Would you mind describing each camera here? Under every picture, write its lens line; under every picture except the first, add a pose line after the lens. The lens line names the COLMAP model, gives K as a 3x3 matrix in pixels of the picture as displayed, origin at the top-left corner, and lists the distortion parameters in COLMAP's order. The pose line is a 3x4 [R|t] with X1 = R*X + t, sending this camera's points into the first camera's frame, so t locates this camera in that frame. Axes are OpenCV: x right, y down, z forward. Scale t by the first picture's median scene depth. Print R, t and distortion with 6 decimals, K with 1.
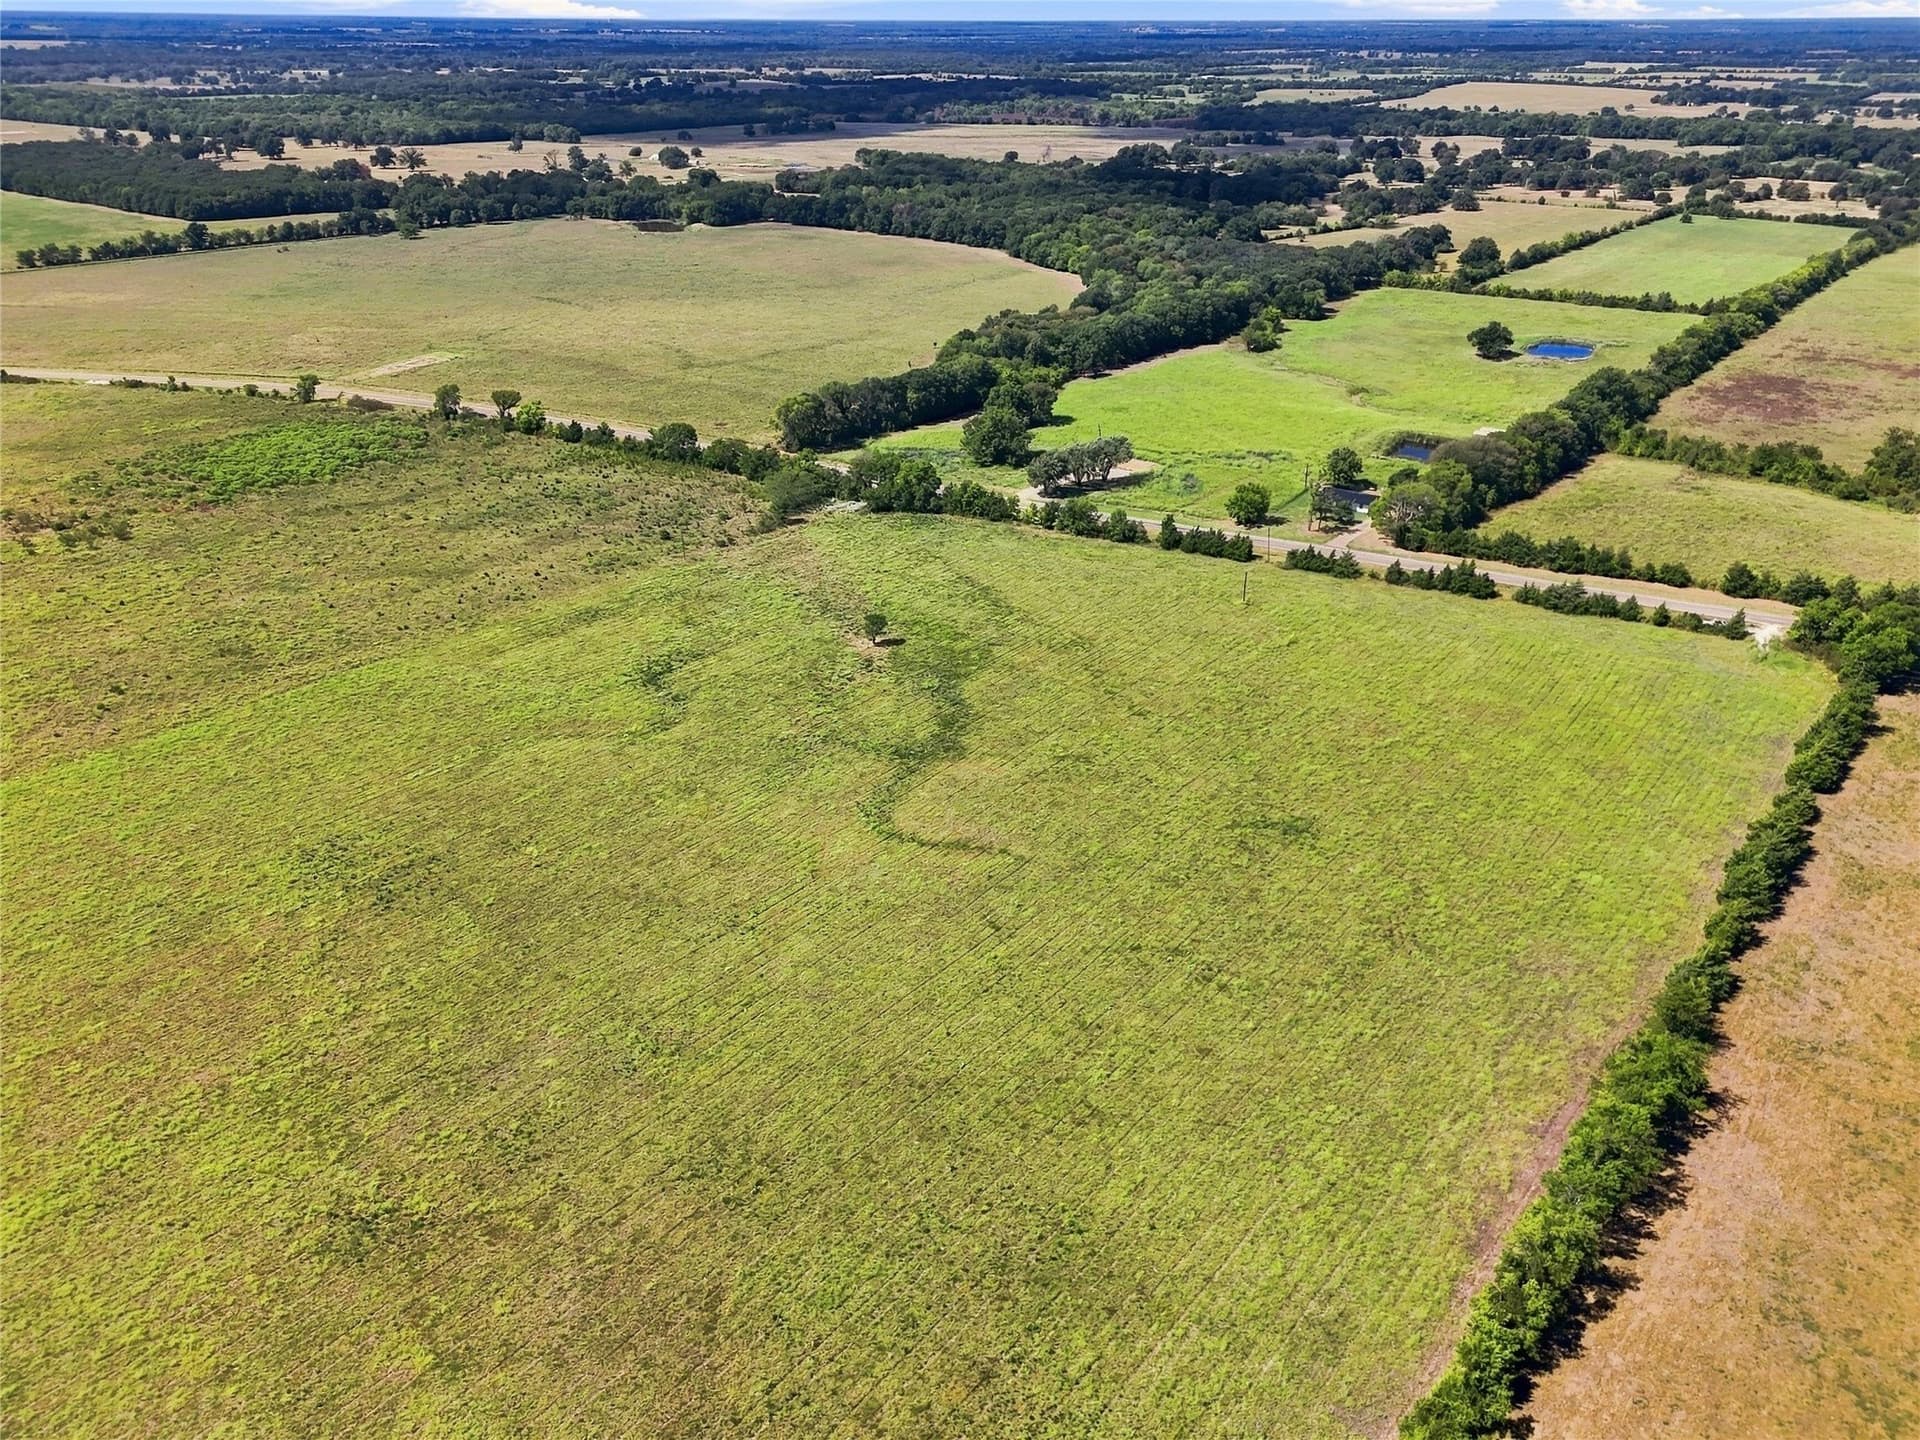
lens RADIAL K [[1413.2, 0, 959.7], [0, 1413.2, 723.8], [0, 0, 1]] dist [0.080902, -0.083326]
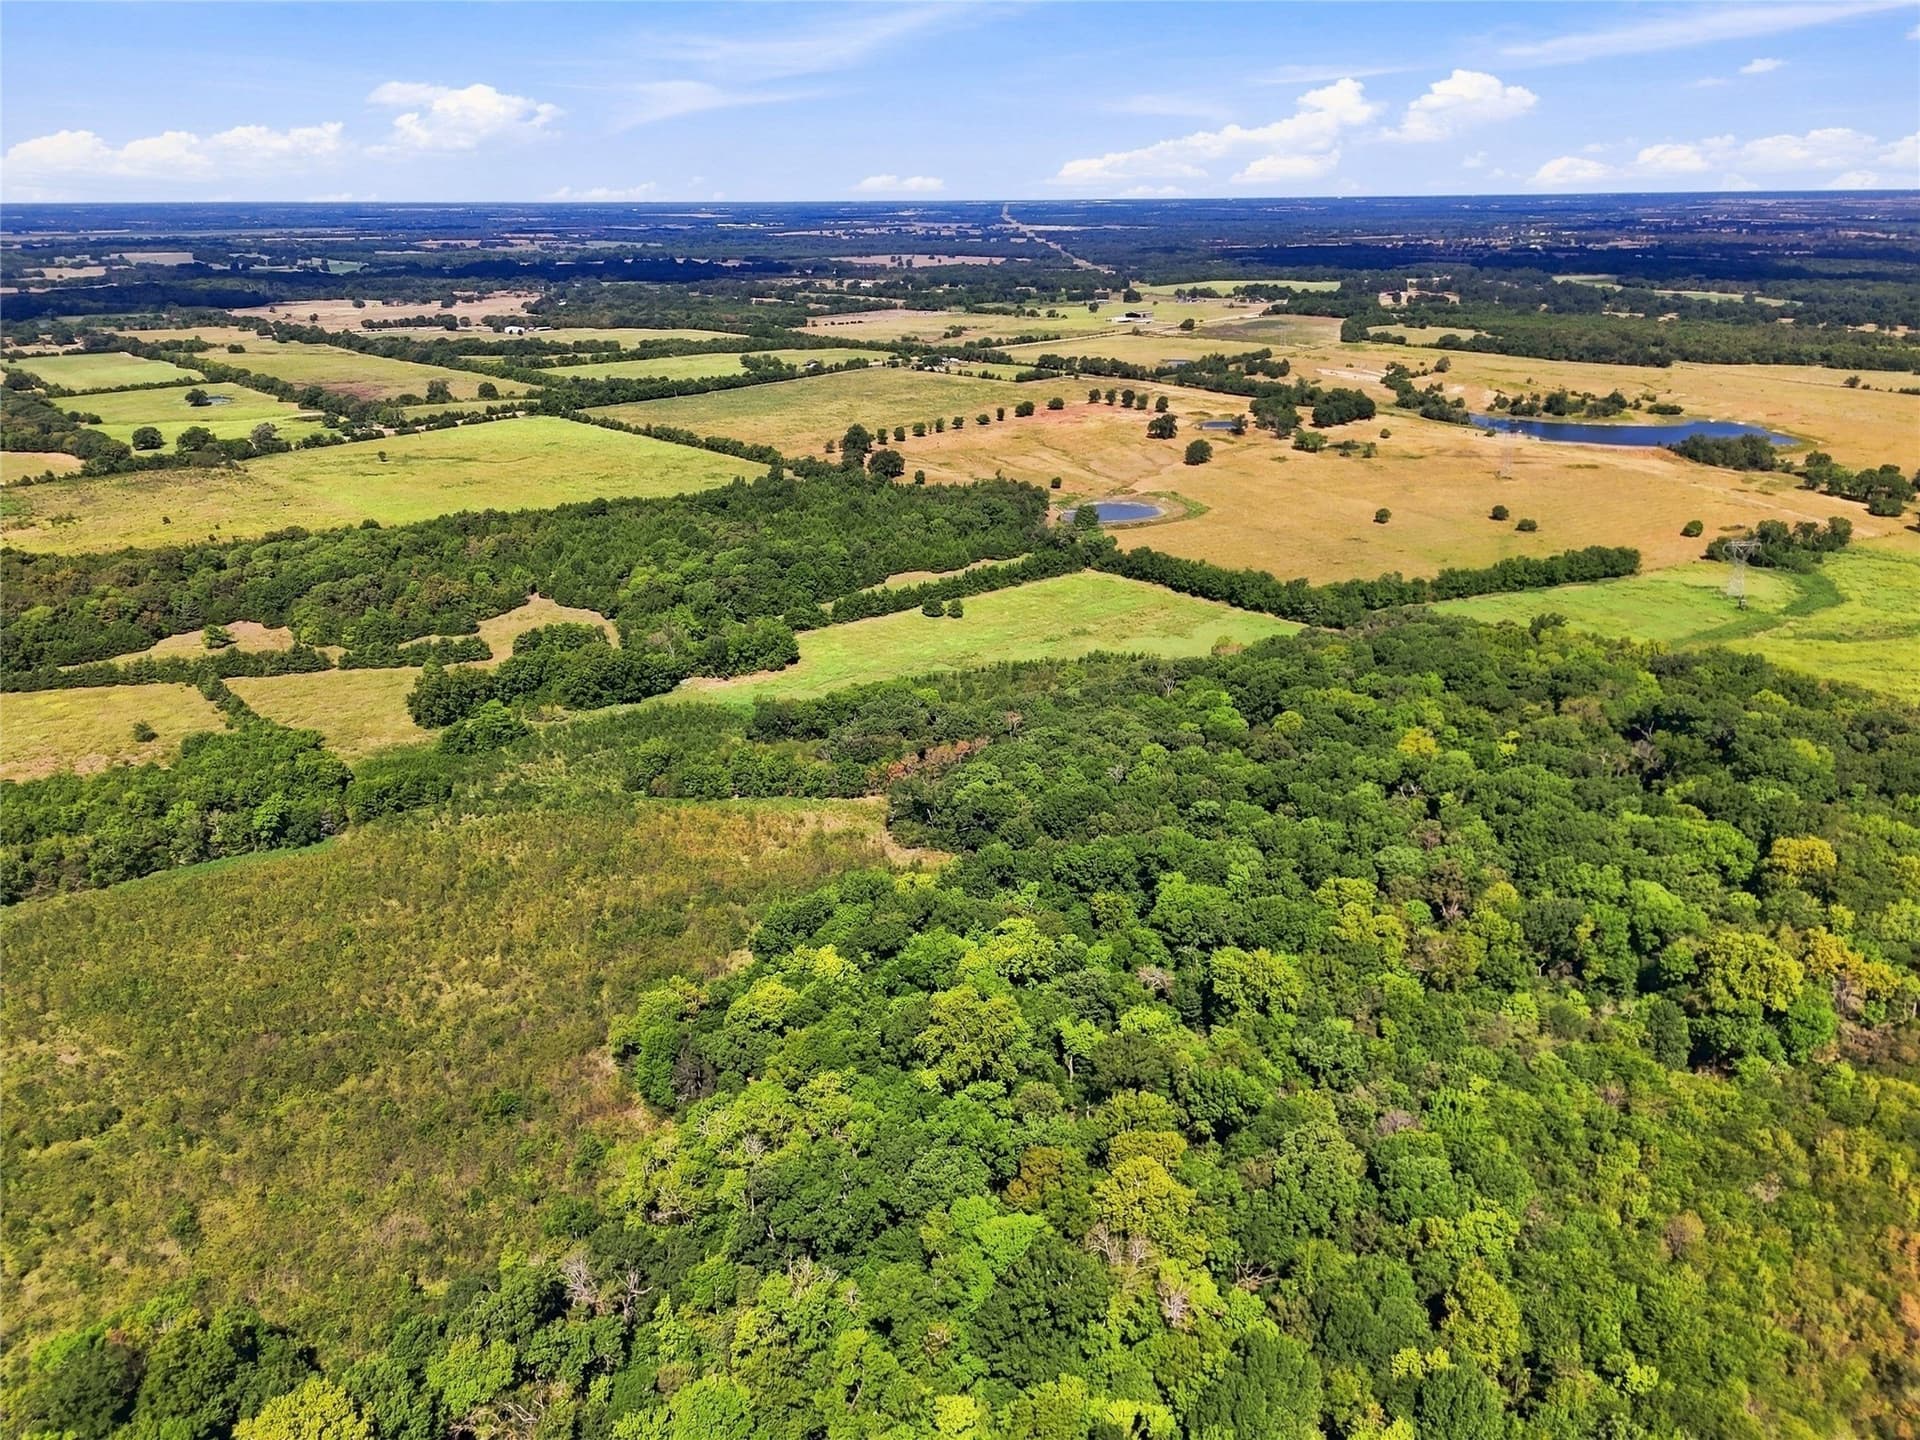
lens RADIAL K [[1417.2, 0, 960.0], [0, 1417.2, 720.0], [0, 0, 1]] dist [0.071377, -0.067363]
pose [[0.181572, -0.346331, 0.920373, -1.876645], [0.446007, 0.863135, 0.236804, 0.160816], [-0.876418, 0.367496, 0.311187, -0.533018]]
